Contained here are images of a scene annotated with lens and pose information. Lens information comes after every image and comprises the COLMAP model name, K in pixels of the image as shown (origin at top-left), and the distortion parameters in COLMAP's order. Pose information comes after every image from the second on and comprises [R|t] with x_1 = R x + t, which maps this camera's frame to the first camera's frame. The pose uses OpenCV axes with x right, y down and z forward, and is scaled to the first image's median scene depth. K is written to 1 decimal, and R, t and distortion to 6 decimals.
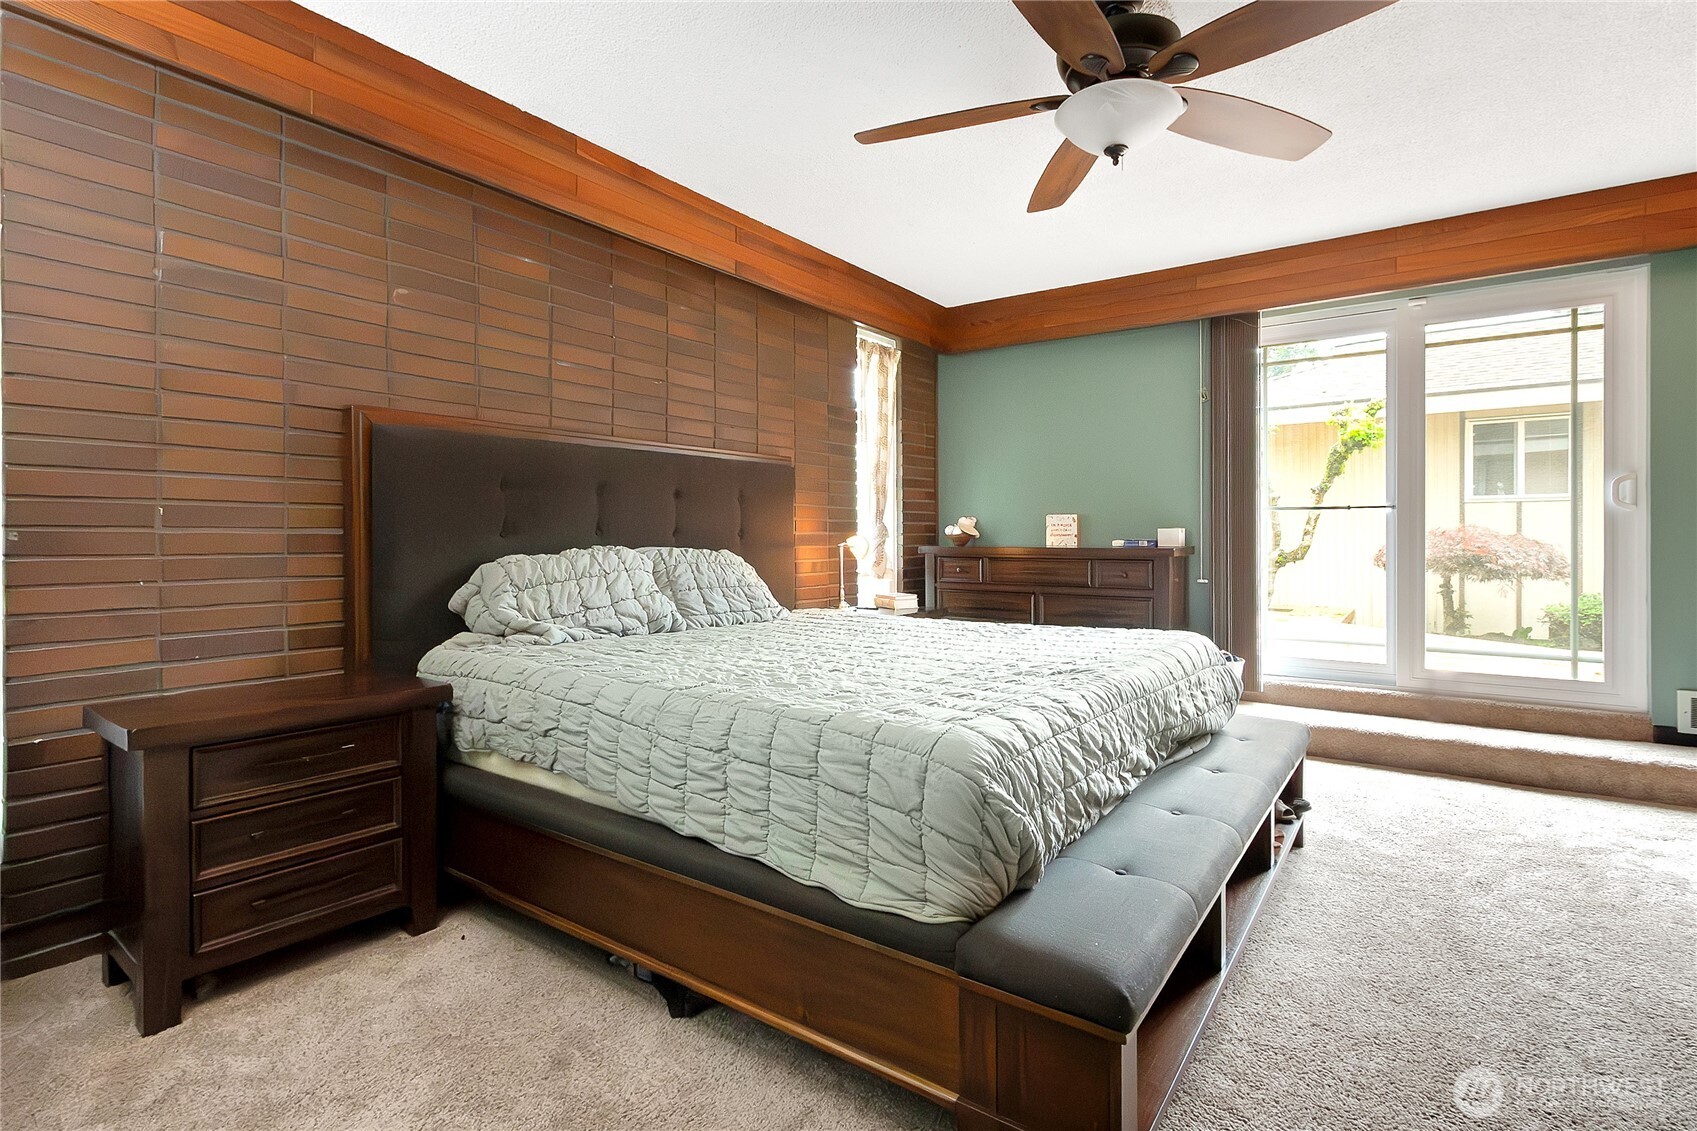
lens RADIAL K [[822.6, 0, 845.5], [0, 822.6, 540.2], [0, 0, 1]] dist [-0.001043, -0.000704]
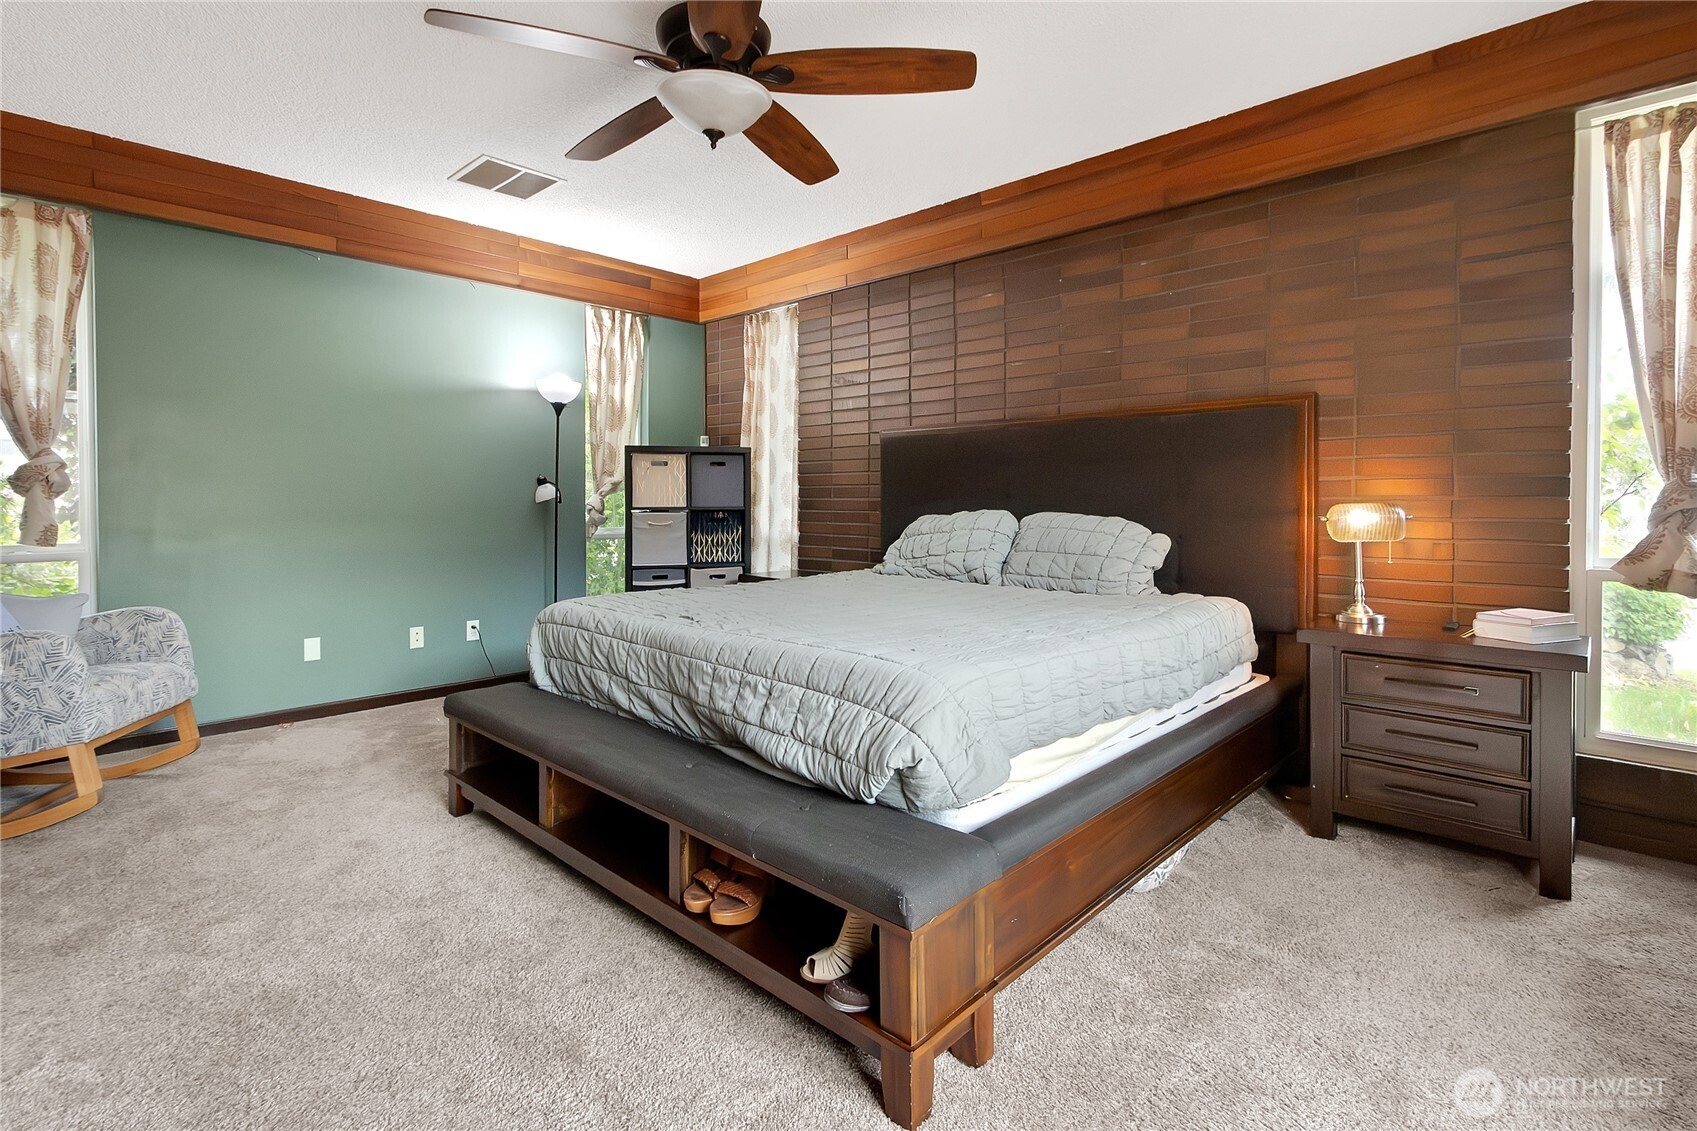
lens RADIAL K [[822.6, 0, 845.5], [0, 822.6, 540.2], [0, 0, 1]] dist [-0.001043, -0.000704]
pose [[-0.132947, 0.049629, -0.989880, 0.848723], [-0.000790, 0.998740, 0.050179, -0.008961], [0.991123, 0.007453, -0.132740, 0.820412]]
